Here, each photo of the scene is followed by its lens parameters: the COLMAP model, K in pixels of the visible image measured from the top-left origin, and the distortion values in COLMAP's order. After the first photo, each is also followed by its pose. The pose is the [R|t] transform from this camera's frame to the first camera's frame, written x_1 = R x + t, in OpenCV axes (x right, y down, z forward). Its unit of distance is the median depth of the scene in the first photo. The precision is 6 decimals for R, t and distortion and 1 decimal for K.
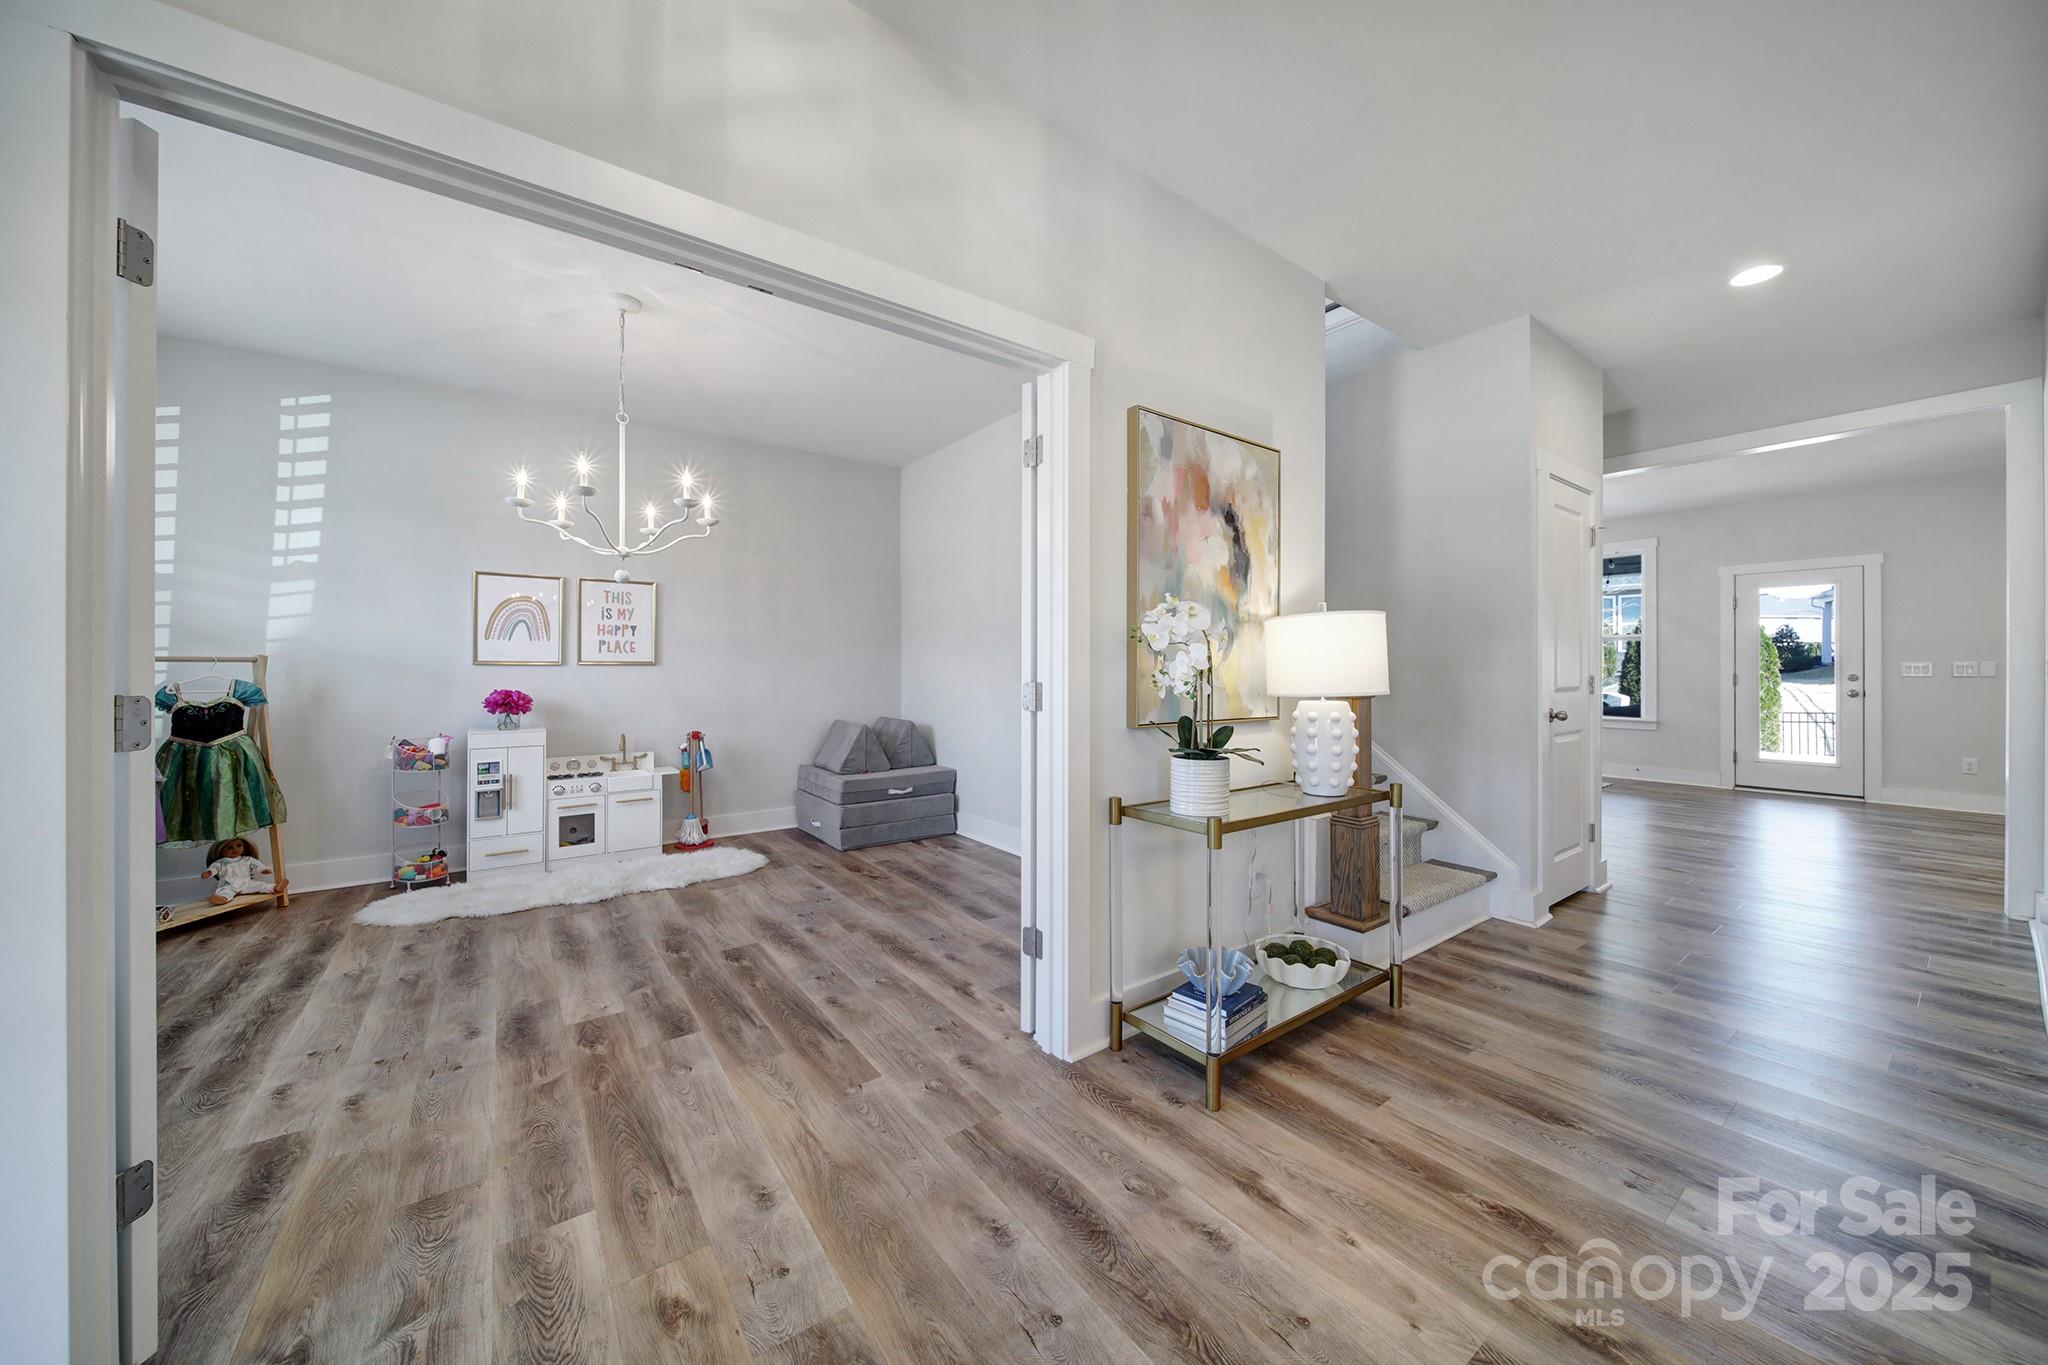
lens RADIAL K [[720.9, 0, 1019.5], [0, 720.9, 659.8], [0, 0, 1]] dist [-0.002051, -0.000147]
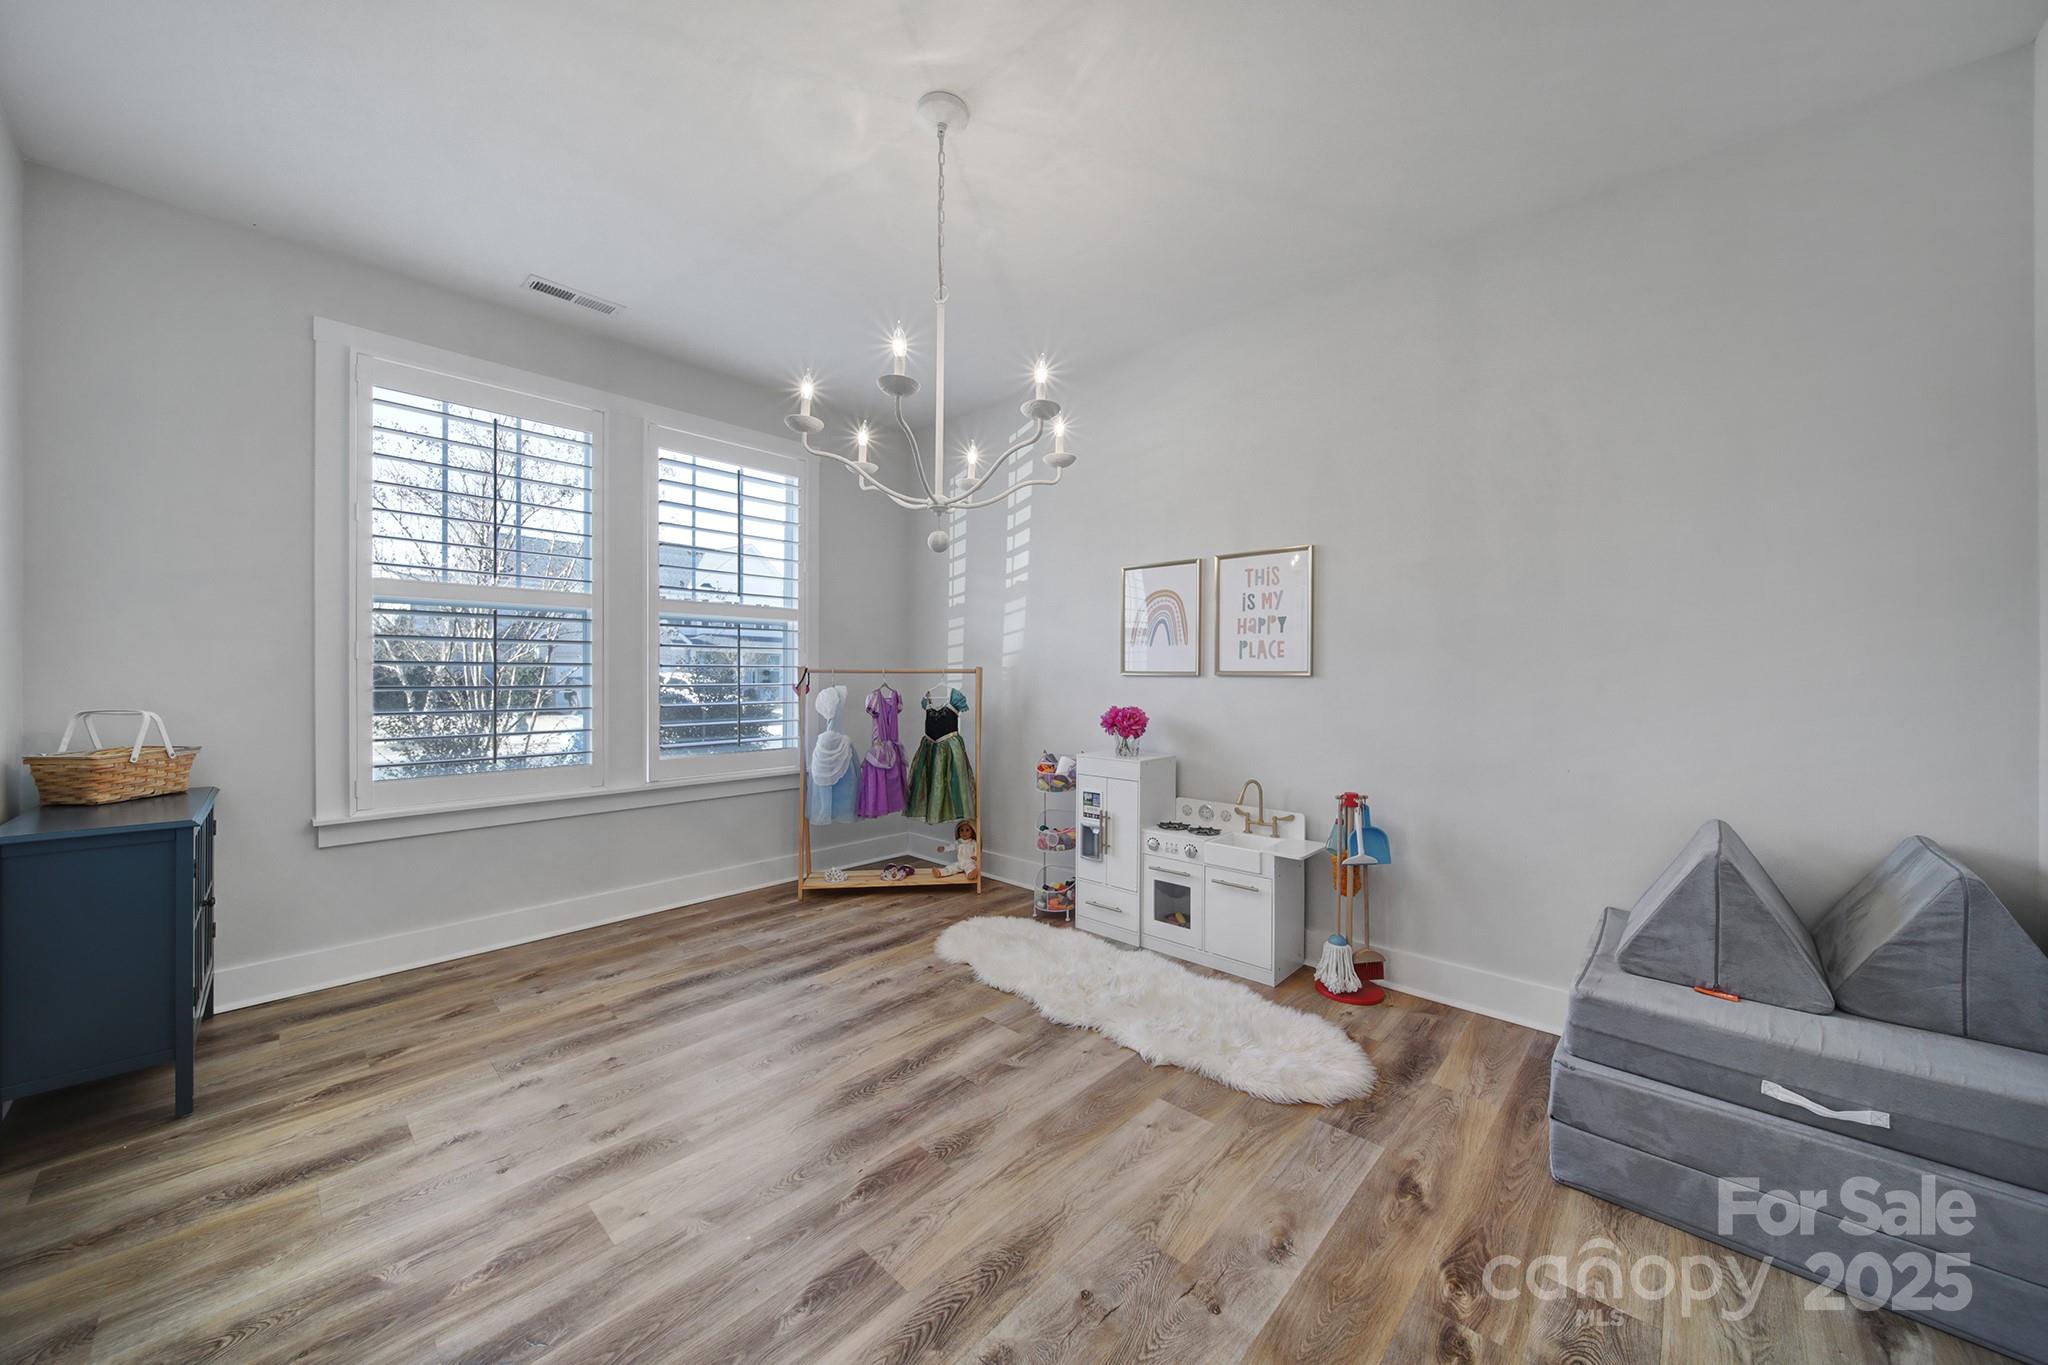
lens RADIAL K [[724.3, 0, 1017.0], [0, 724.3, 675.9], [0, 0, 1]] dist [-0.001447, -0.000245]
pose [[0.192013, 0.003796, -0.981385, 0.076934], [0.009518, 0.999938, 0.005730, 0.000837], [0.981346, -0.010441, 0.191965, 0.765759]]
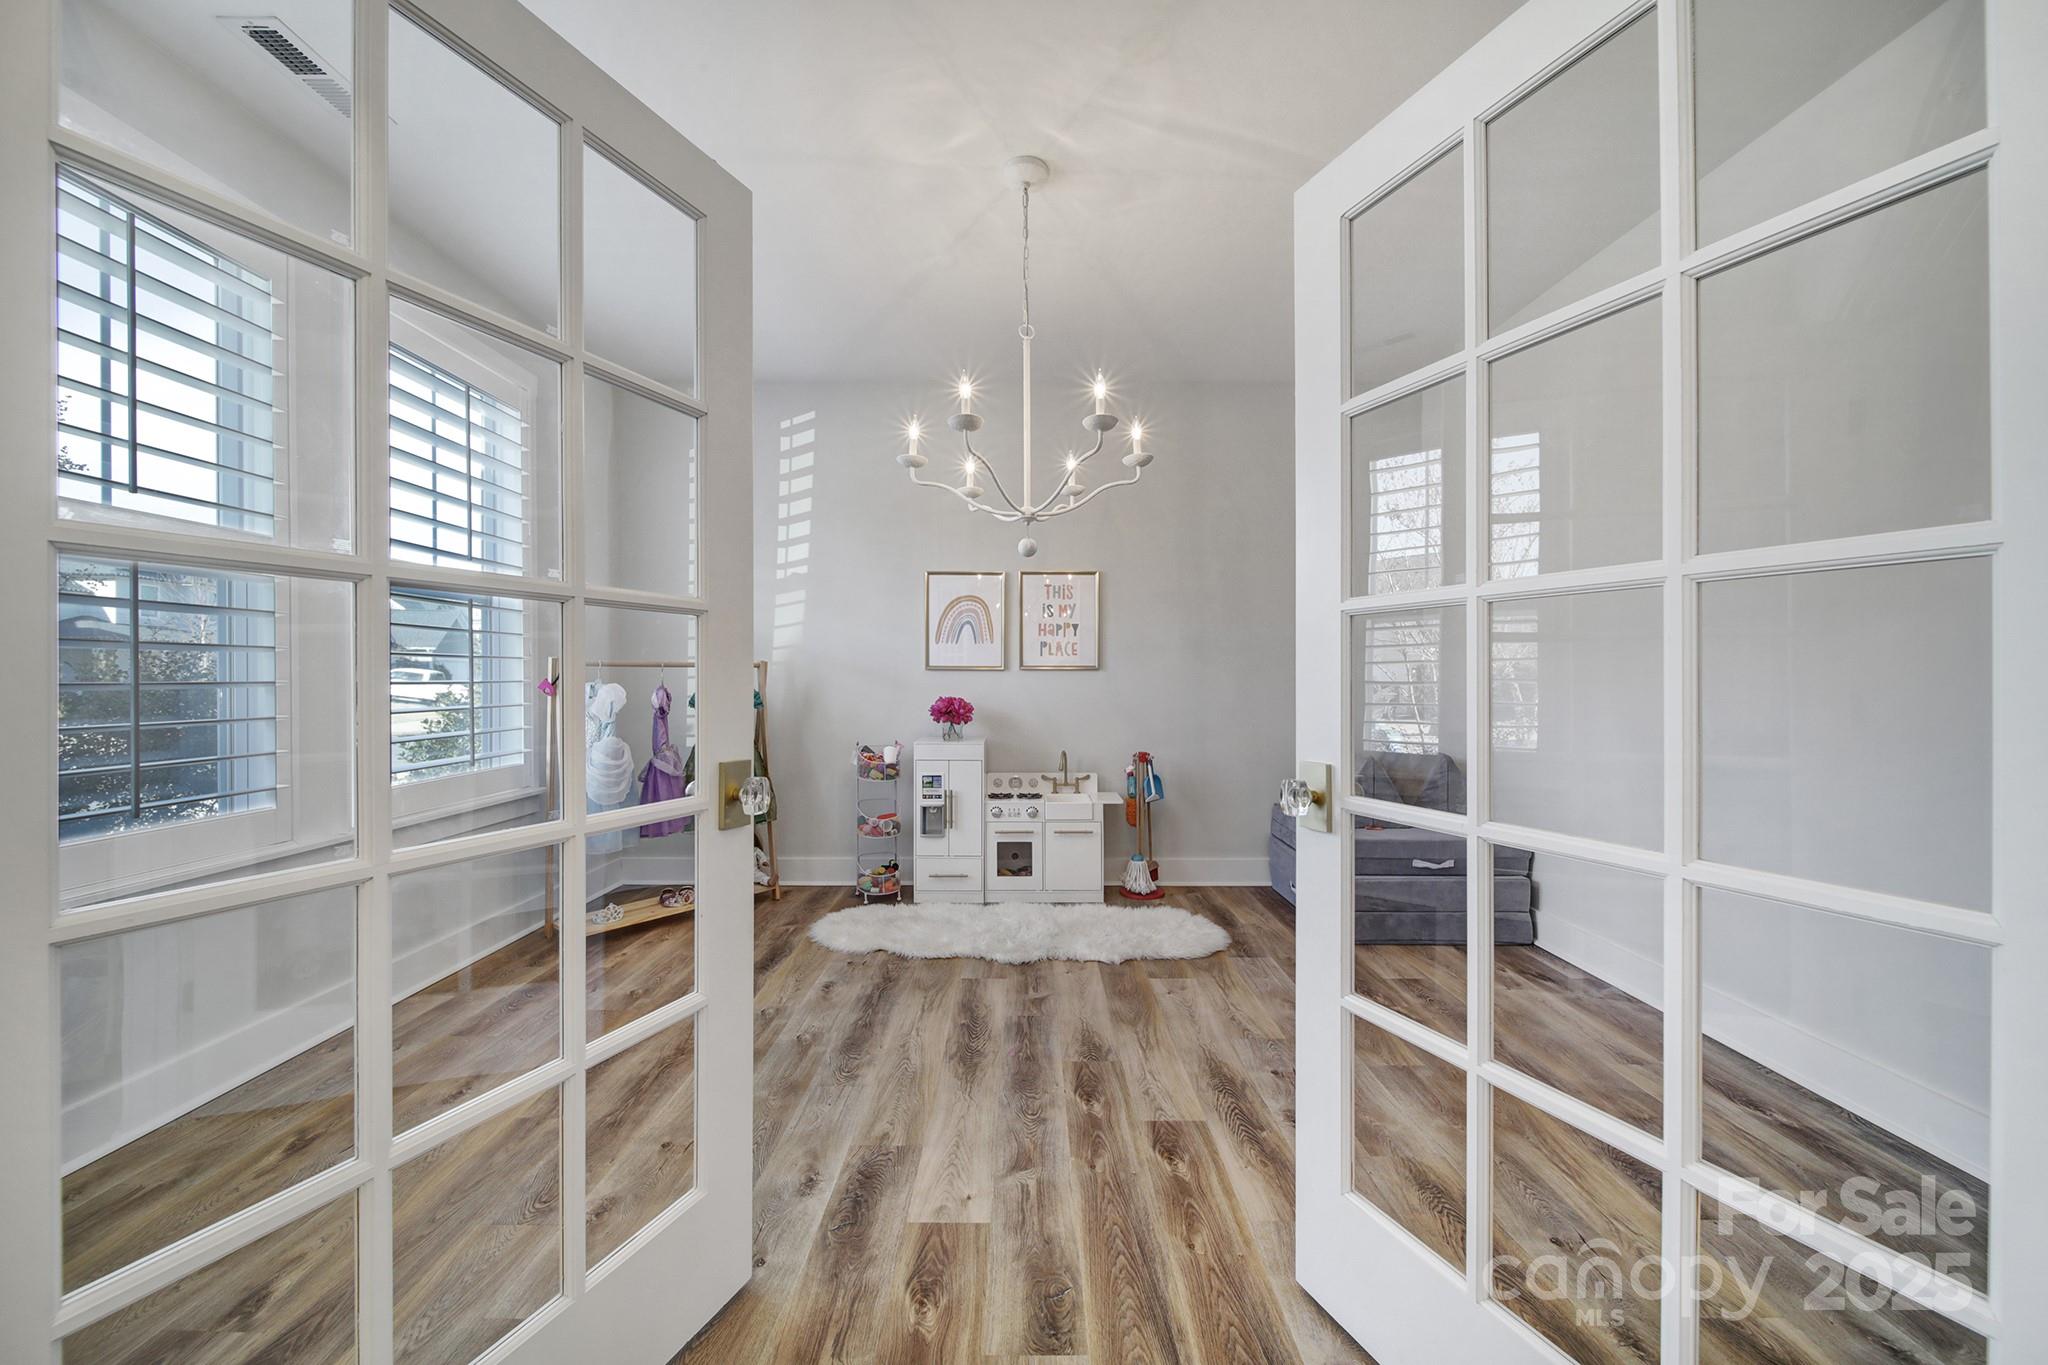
lens RADIAL K [[724.3, 0, 1017.0], [0, 724.3, 675.9], [0, 0, 1]] dist [-0.001447, -0.000245]
pose [[0.804509, 0.000179, -0.593940, -0.099514], [0.006744, 0.999933, 0.009437, 0.007077], [0.593902, -0.011597, 0.804454, 0.324515]]
